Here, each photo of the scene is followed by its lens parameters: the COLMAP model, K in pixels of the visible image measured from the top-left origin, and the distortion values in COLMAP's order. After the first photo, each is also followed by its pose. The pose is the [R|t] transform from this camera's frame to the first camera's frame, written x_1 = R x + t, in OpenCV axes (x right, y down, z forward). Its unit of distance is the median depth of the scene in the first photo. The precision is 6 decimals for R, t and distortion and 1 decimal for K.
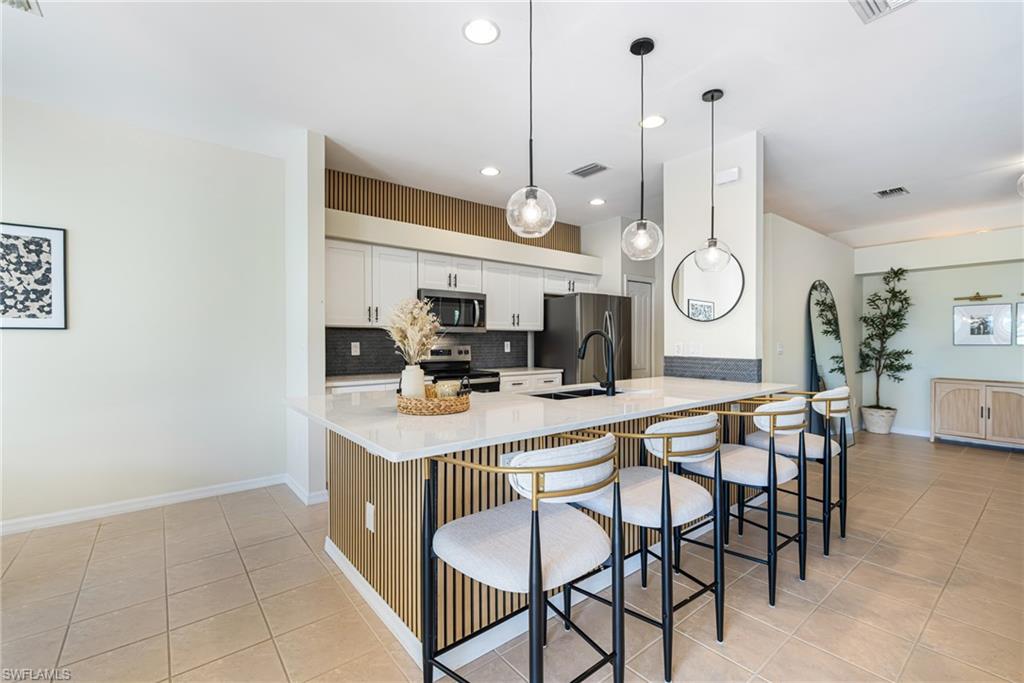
lens RADIAL K [[441.1, 0, 507.3], [0, 441.1, 343.1], [0, 0, 1]] dist [-0.000442, -0.000005]
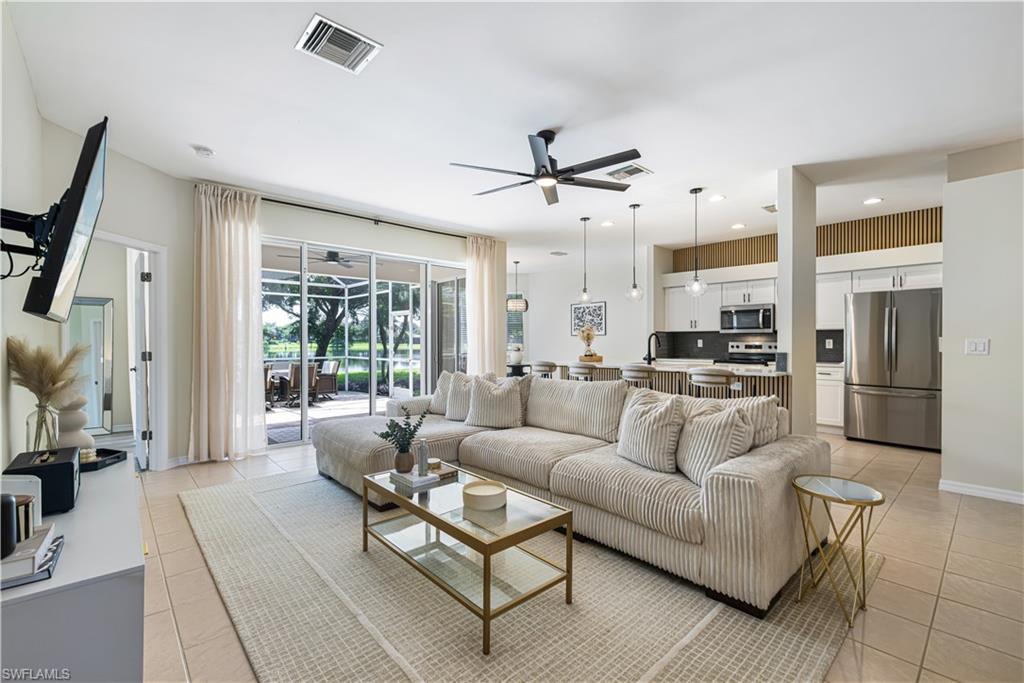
lens RADIAL K [[439.3, 0, 520.1], [0, 439.3, 342.4], [0, 0, 1]] dist [-0.008898, 0.000015]
pose [[0.075566, 0.004945, -0.997129, 1.895180], [-0.006212, 0.999971, 0.004488, 0.008327], [0.997121, 0.005855, 0.075595, 0.196969]]
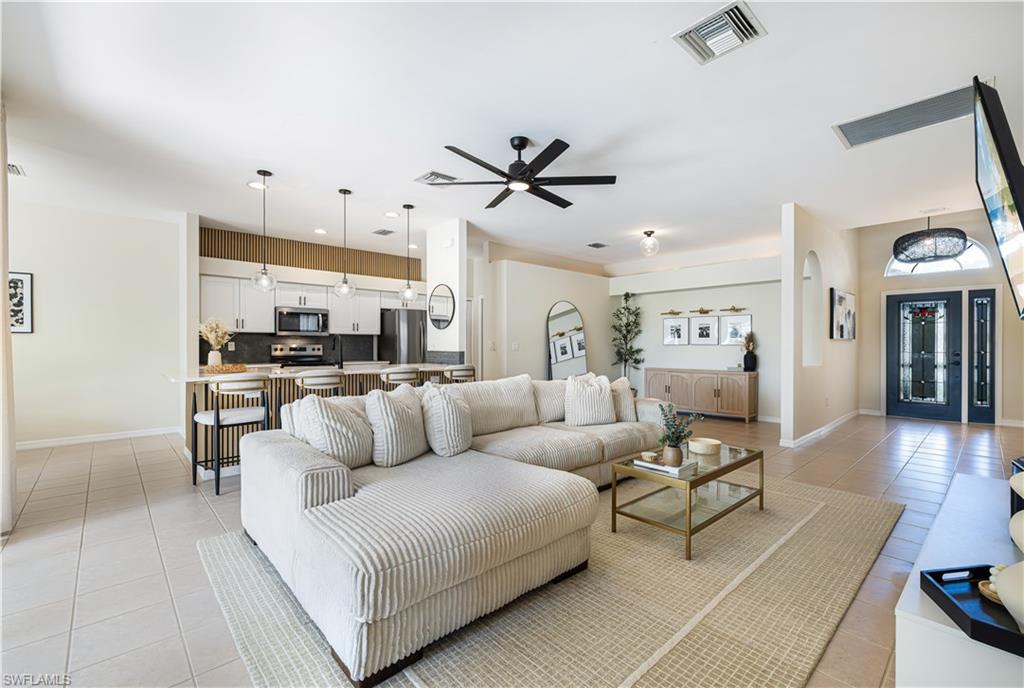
lens RADIAL K [[440.4, 0, 506.7], [0, 440.4, 346.3], [0, 0, 1]] dist [-0.003133, -0.000092]
pose [[0.997793, 0.001083, 0.066388, 0.689752], [-0.000966, 0.999998, -0.001798, 0.020859], [-0.066390, 0.001730, 0.997792, -0.784616]]
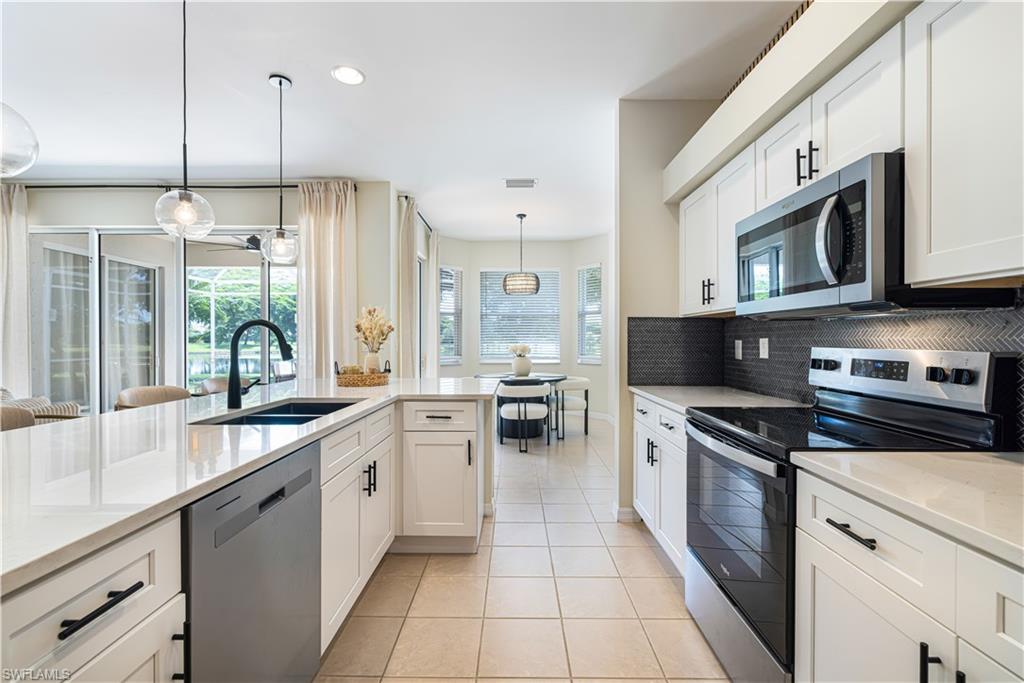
lens RADIAL K [[446.1, 0, 512.0], [0, 446.1, 341.5], [0, 0, 1]] dist [0.000070, -0.000136]
pose [[-0.625695, 0.004647, -0.780054, 0.447854], [-0.003882, 0.999951, 0.009071, -0.002279], [0.780058, 0.008704, -0.625647, 1.538233]]
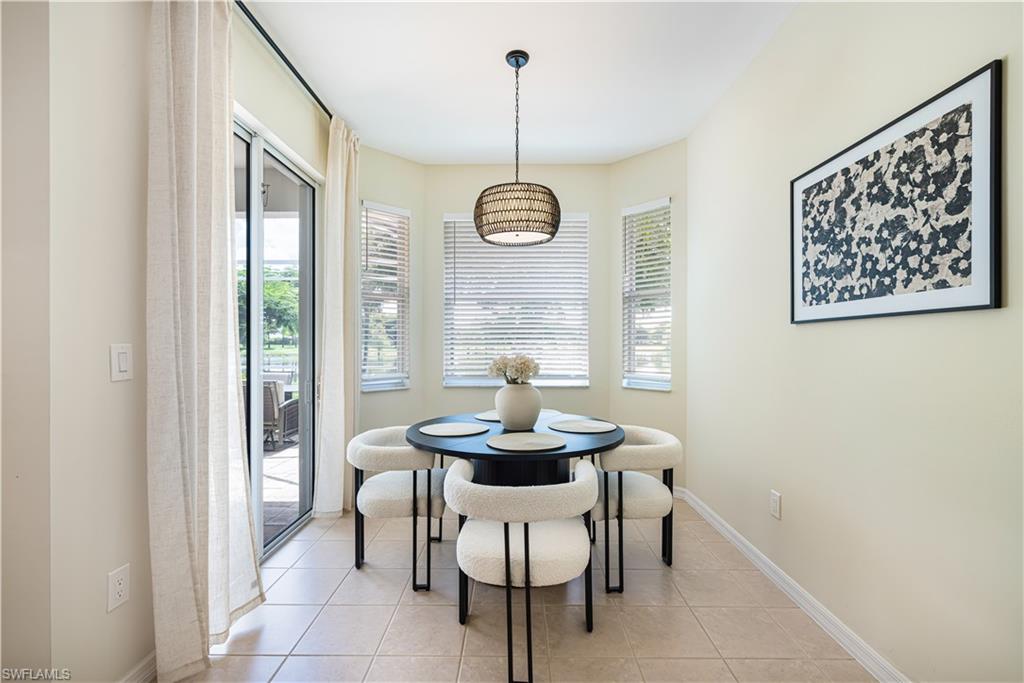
lens RADIAL K [[446.1, 0, 512.0], [0, 446.1, 341.5], [0, 0, 1]] dist [0.000070, -0.000136]
pose [[-0.625181, 0.000057, -0.780479, -0.399312], [-0.004314, 0.999984, 0.003529, -0.000144], [0.780468, 0.005573, -0.625172, 0.896000]]
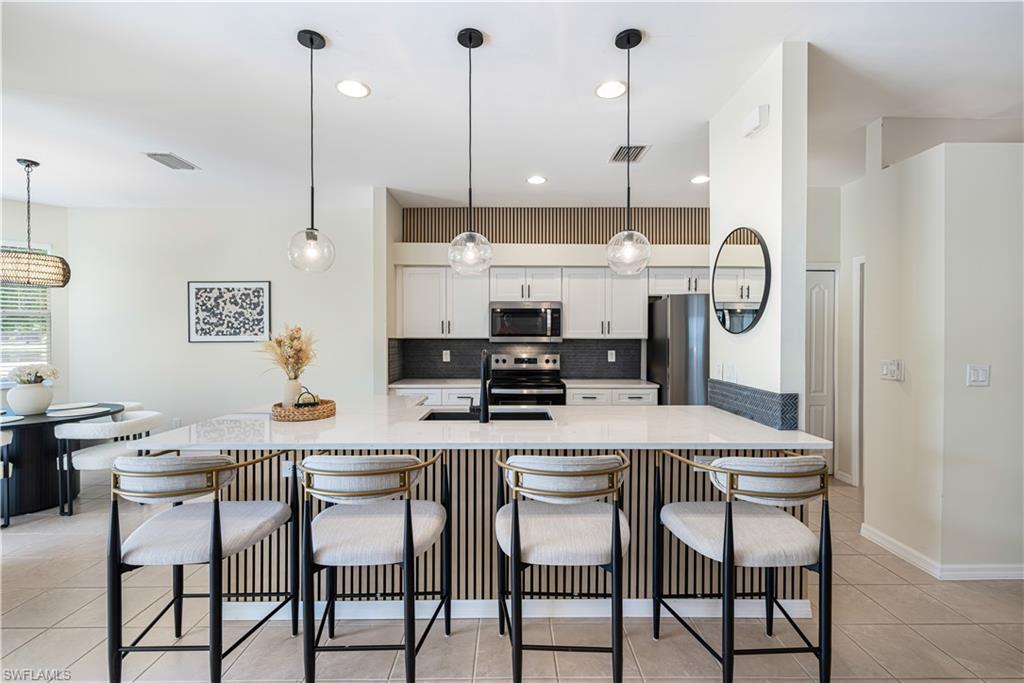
lens RADIAL K [[438.0, 0, 512.0], [0, 438.0, 341.5], [0, 0, 1]] dist [0.000623, 0.000194]
pose [[0.787039, 0.007917, -0.616853, 0.707289], [-0.004835, 0.999966, 0.006665, -0.047583], [0.616884, -0.002263, 0.787051, 0.266542]]
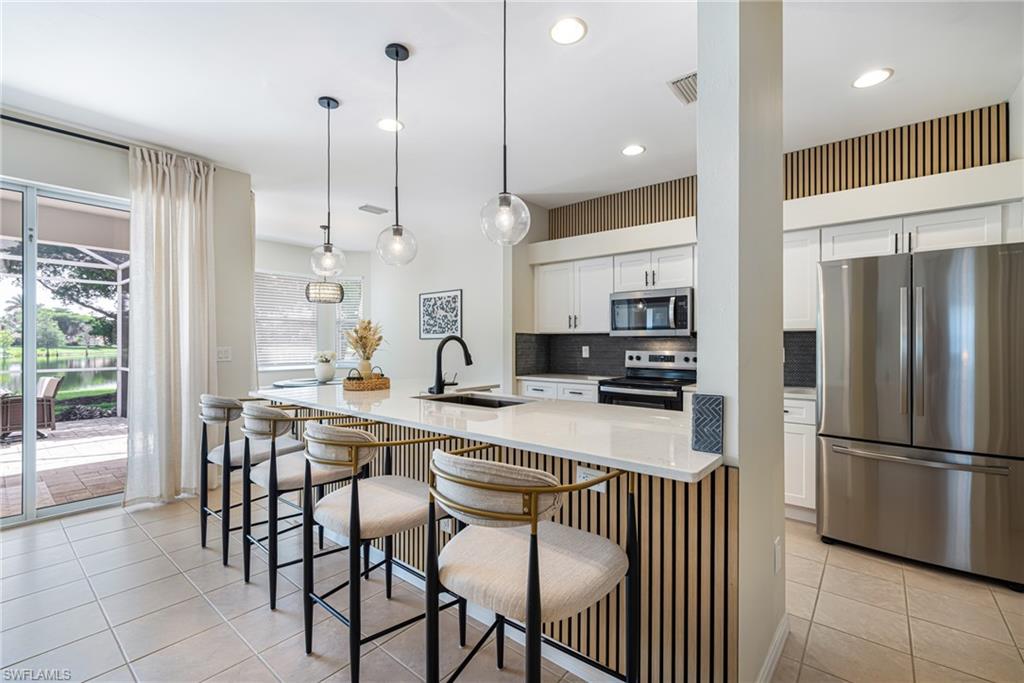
lens RADIAL K [[439.3, 0, 520.1], [0, 439.3, 342.4], [0, 0, 1]] dist [-0.008898, 0.000015]
pose [[0.220934, 0.000753, -0.975288, 1.016312], [-0.006841, 0.999976, -0.000778, -0.013296], [0.975265, 0.006844, 0.220934, 0.805911]]
